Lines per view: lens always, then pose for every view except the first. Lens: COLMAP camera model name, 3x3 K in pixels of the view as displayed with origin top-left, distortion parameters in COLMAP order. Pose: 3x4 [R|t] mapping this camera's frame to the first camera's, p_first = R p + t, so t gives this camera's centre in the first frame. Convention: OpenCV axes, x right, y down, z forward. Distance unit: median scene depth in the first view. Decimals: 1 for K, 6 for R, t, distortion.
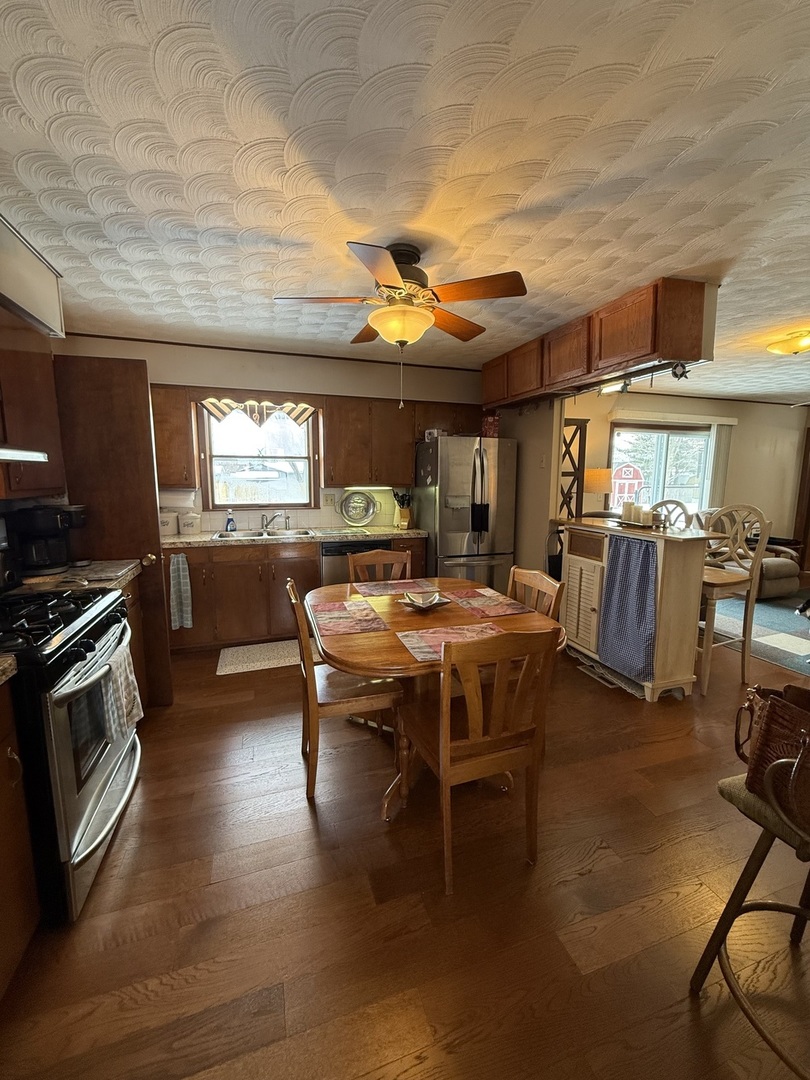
lens RADIAL K [[434.4, 0, 412.5], [0, 434.4, 535.4], [0, 0, 1]] dist [0.002142, 0.000275]
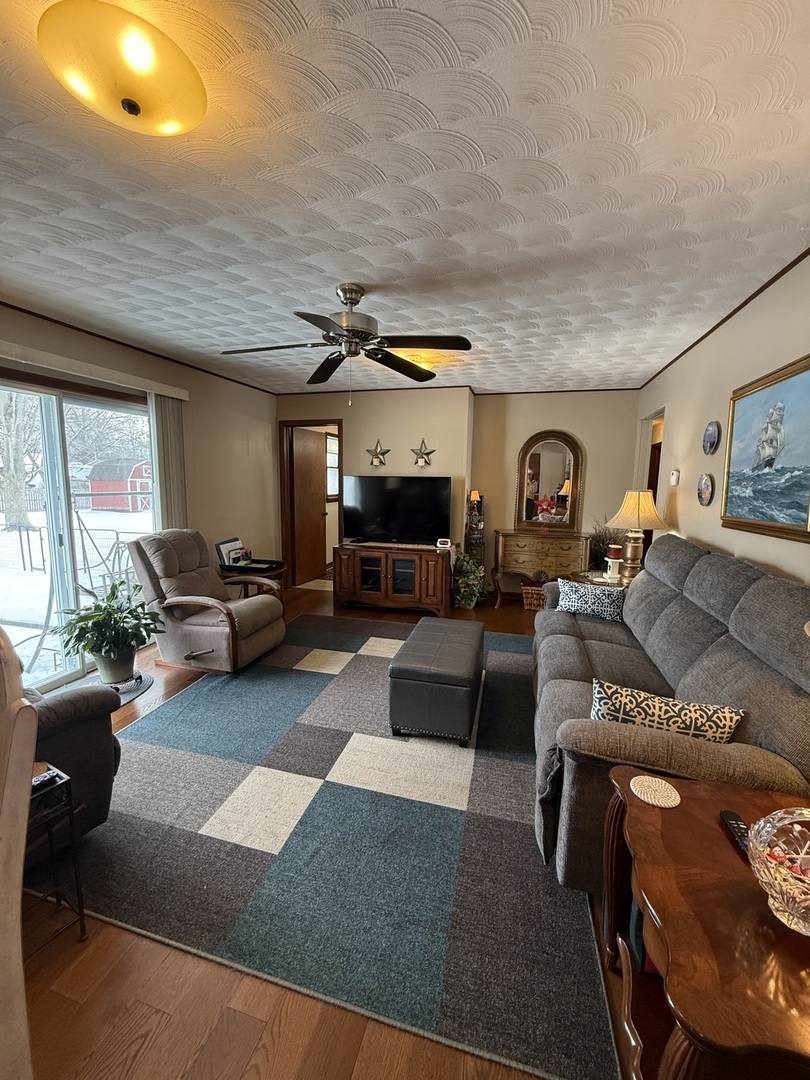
lens RADIAL K [[434.4, 0, 405.0], [0, 434.4, 533.8], [0, 0, 1]] dist [0.002142, 0.000275]
pose [[0.577882, -0.100711, 0.809882, 0.384309], [0.101233, 0.993538, 0.051316, -0.053611], [-0.809817, 0.052332, 0.584343, 0.360159]]
